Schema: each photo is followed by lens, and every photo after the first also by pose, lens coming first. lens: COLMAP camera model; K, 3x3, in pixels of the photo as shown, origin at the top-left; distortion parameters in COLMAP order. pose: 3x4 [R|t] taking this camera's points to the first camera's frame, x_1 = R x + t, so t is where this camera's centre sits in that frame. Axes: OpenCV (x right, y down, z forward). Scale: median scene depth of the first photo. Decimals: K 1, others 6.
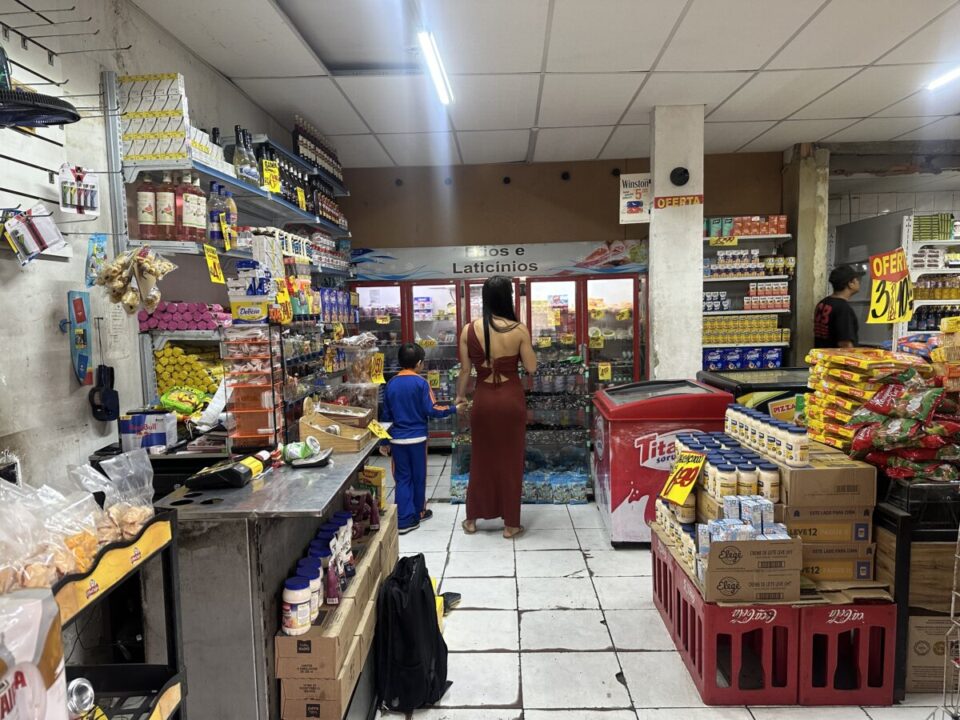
lens RADIAL K [[680.1, 0, 476.8], [0, 680.1, 361.2], [0, 0, 1]] dist [0.047958, -0.042784]
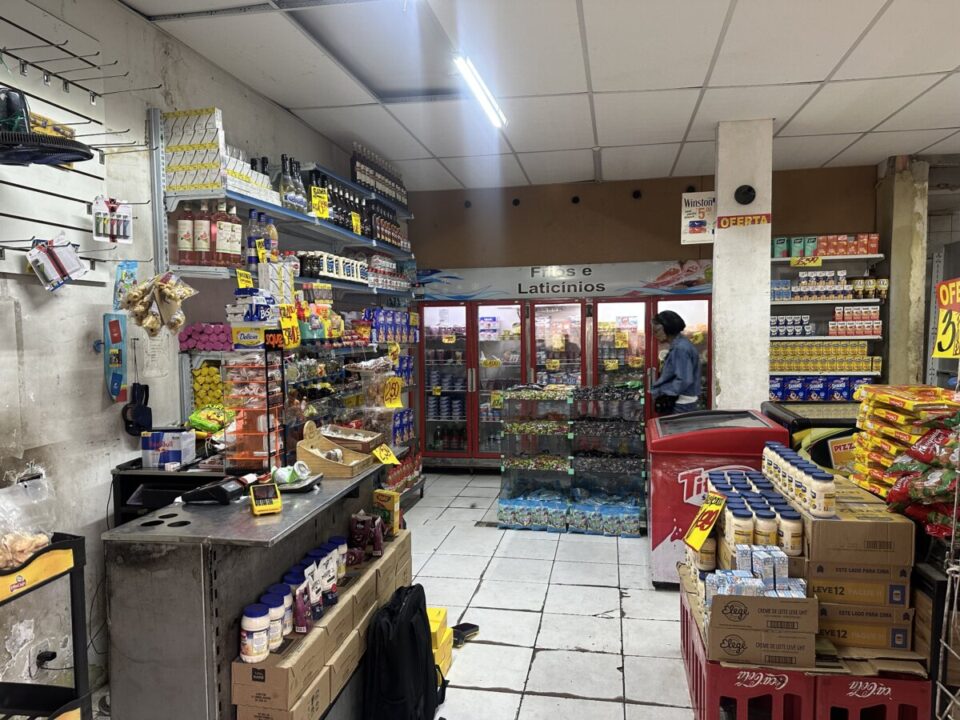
lens RADIAL K [[680.1, 0, 480.0], [0, 680.1, 359.8], [0, 0, 1]] dist [0.047958, -0.042784]
pose [[0.988676, 0.021018, -0.148585, 0.125029], [-0.024824, 0.999408, -0.023805, -0.016792], [0.147997, 0.027224, 0.988613, 0.026866]]
